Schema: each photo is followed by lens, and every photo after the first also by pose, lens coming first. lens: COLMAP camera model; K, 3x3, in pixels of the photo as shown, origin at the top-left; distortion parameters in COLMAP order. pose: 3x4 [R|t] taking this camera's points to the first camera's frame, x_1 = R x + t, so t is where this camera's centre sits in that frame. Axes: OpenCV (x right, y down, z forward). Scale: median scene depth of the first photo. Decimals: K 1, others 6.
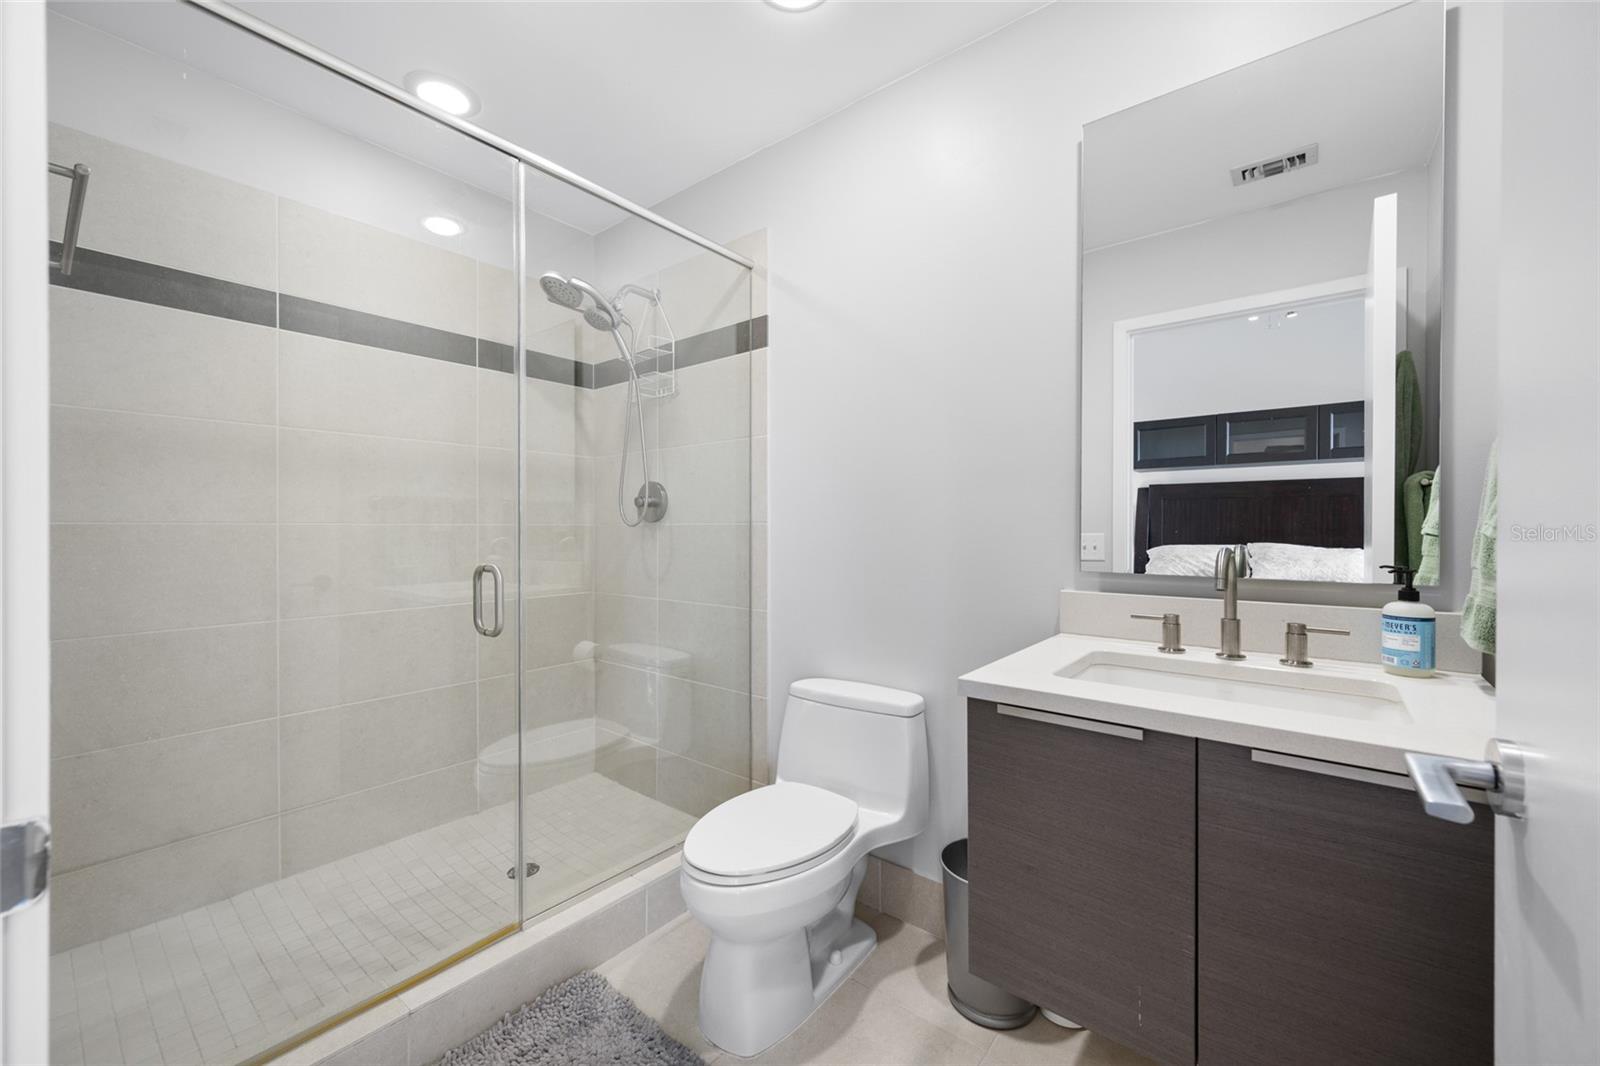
lens RADIAL K [[636.9, 0, 788.3], [0, 636.9, 535.3], [0, 0, 1]] dist [-0.000815, 0.000140]
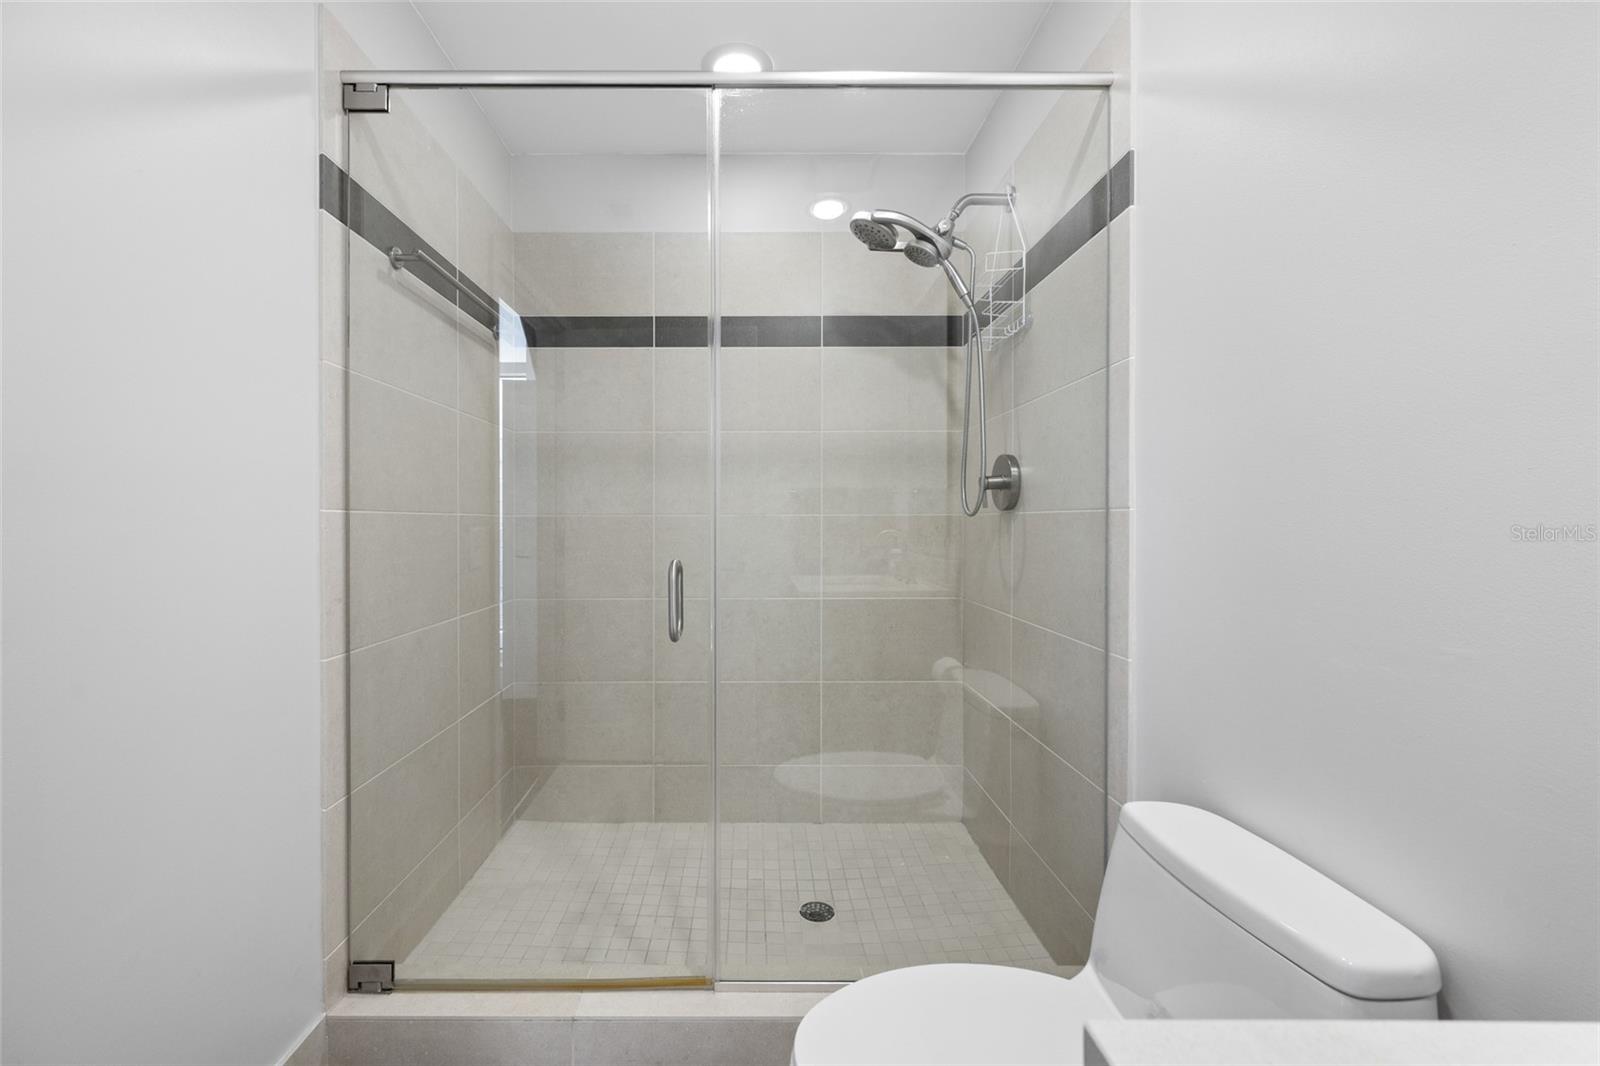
lens RADIAL K [[636.9, 0, 810.6], [0, 636.9, 525.0], [0, 0, 1]] dist [-0.000815, 0.000140]
pose [[0.630391, 0.005230, -0.776260, 0.233012], [-0.006564, 0.999977, 0.001406, -0.003729], [0.776250, 0.004209, 0.630411, 0.405827]]
